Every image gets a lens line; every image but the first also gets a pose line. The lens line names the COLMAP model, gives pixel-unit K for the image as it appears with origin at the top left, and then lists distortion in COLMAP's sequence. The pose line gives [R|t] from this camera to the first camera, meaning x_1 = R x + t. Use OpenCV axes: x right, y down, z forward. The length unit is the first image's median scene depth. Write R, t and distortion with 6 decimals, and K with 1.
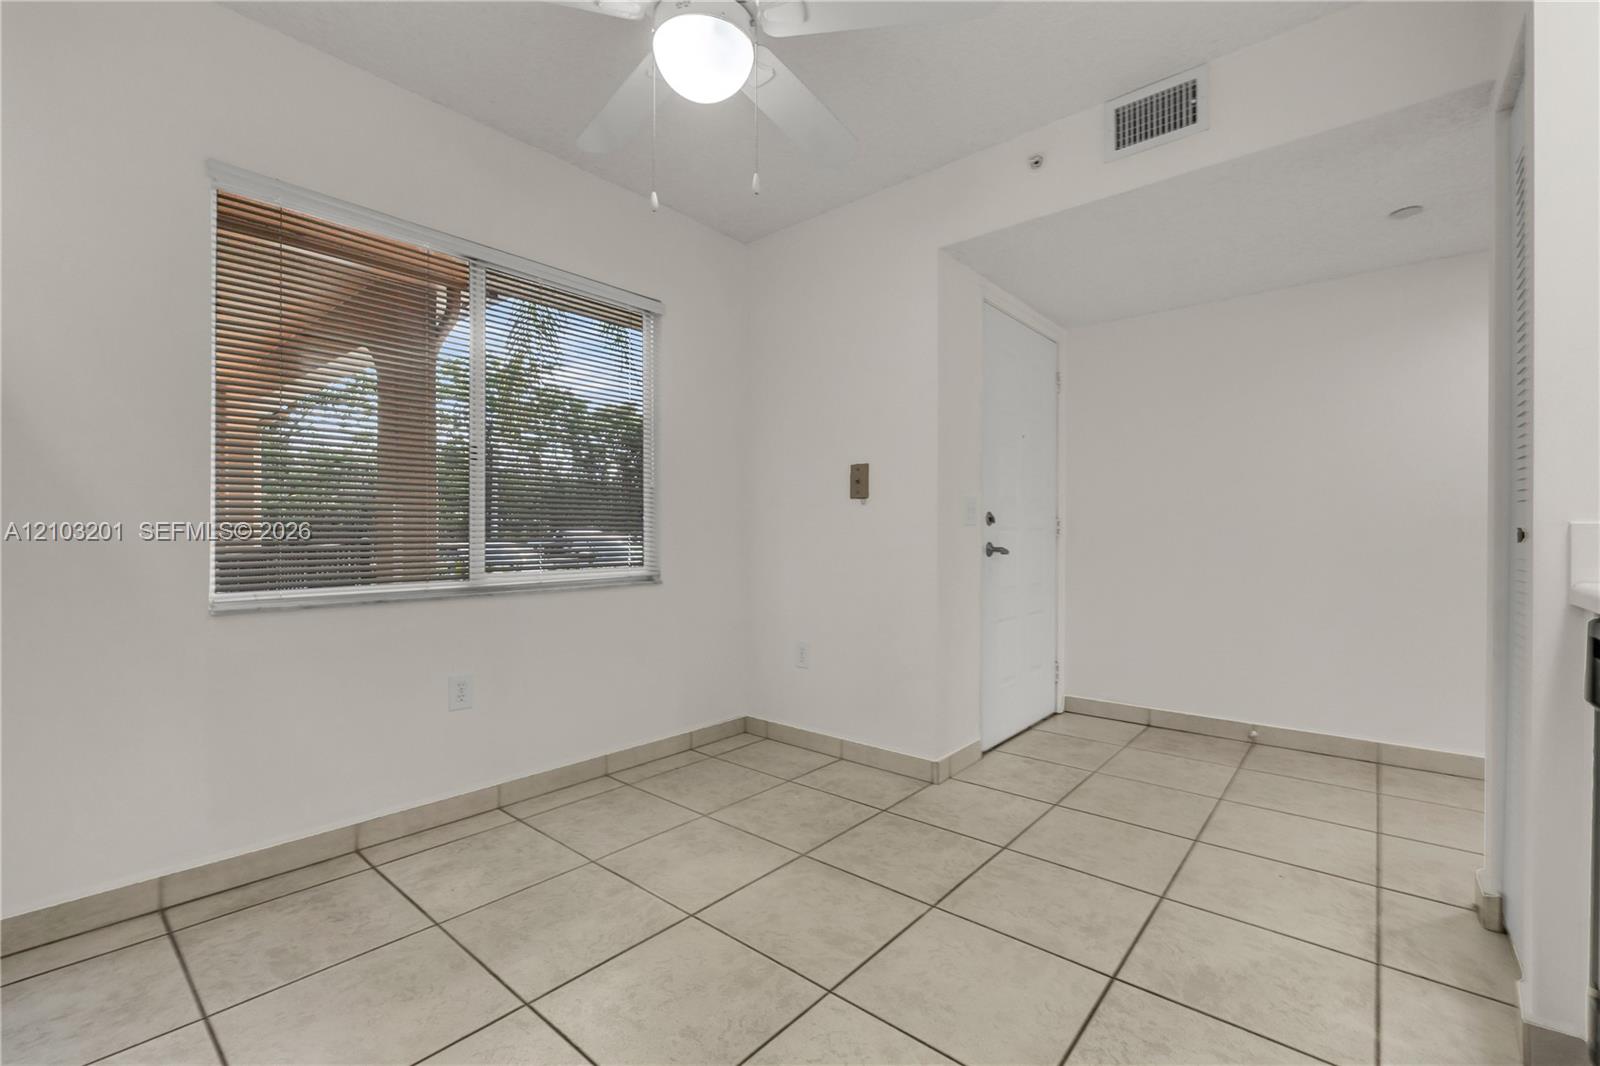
lens RADIAL K [[684.7, 0, 789.7], [0, 684.7, 533.9], [0, 0, 1]] dist [-0.013674, -0.000062]
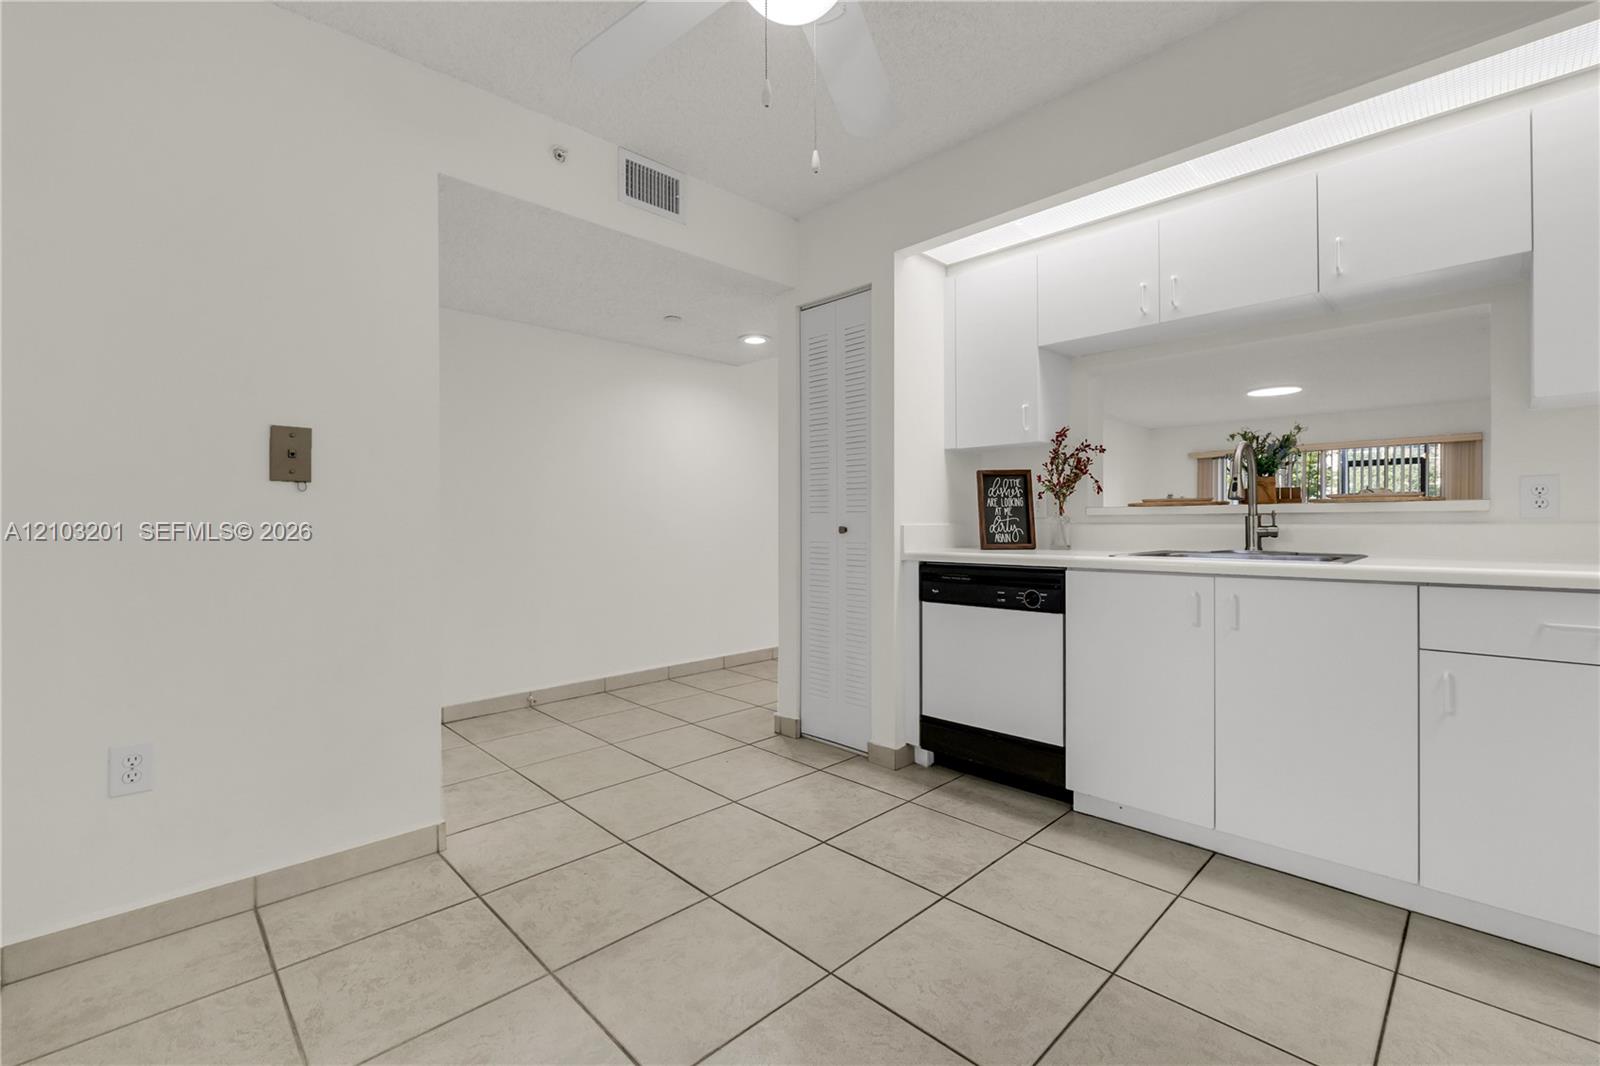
lens RADIAL K [[684.7, 0, 797.1], [0, 684.7, 524.8], [0, 0, 1]] dist [-0.004136, -0.000530]
pose [[0.080783, -0.007132, 0.996706, -0.649552], [0.004593, 0.999966, 0.006783, -0.018134], [-0.996721, 0.004030, 0.080813, 0.630790]]
